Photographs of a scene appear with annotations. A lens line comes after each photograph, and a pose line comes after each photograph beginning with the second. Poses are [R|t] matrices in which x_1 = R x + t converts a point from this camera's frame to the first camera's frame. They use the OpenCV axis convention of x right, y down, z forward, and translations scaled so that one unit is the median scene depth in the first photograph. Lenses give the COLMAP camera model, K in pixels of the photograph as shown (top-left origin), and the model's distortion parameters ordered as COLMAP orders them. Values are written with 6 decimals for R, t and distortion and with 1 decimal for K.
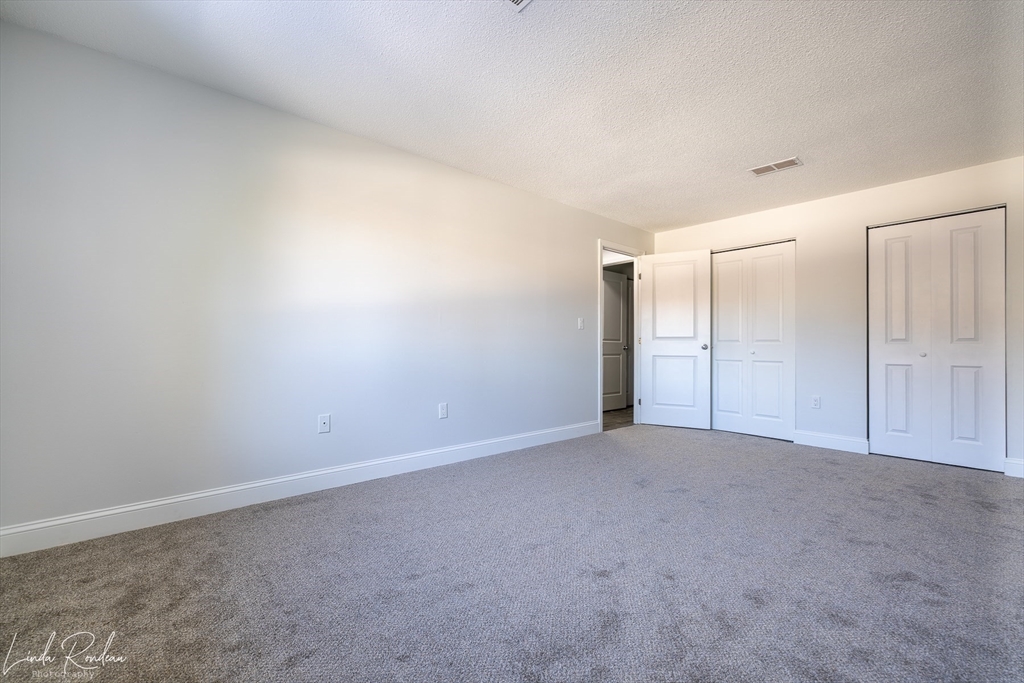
lens RADIAL K [[429.4, 0, 509.4], [0, 429.4, 341.0], [0, 0, 1]] dist [0.001278, 0.000265]
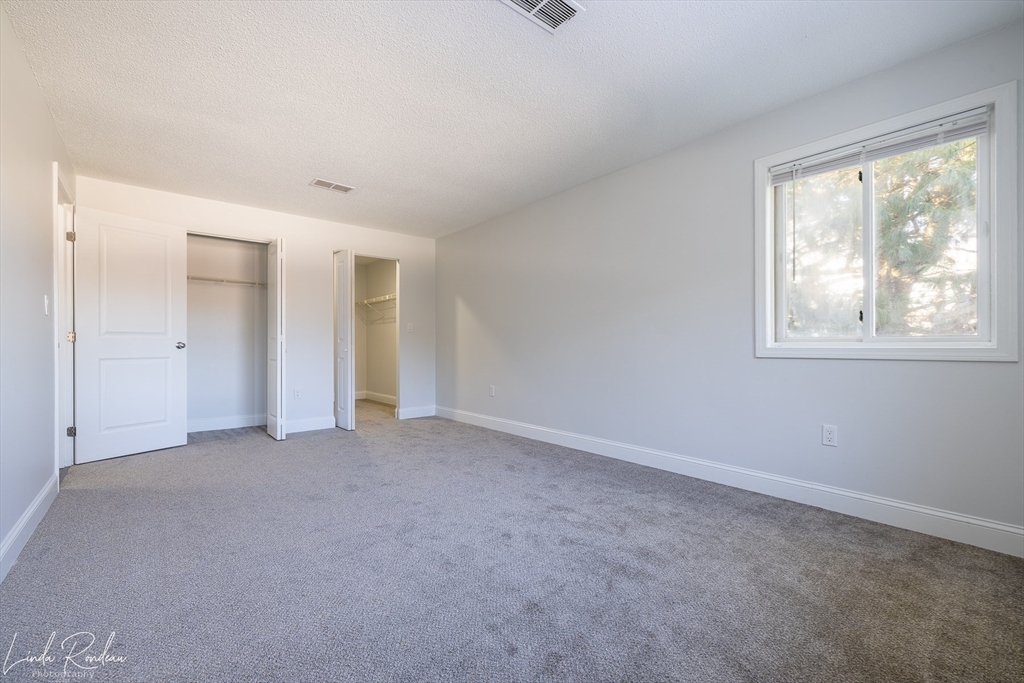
lens RADIAL K [[429.4, 0, 509.1], [0, 429.4, 345.1], [0, 0, 1]] dist [0.001278, 0.000265]
pose [[0.008412, -0.003212, 0.999959, -0.594112], [-0.012015, 0.999922, 0.003313, 0.004996], [-0.999892, -0.012042, 0.008373, 0.607899]]
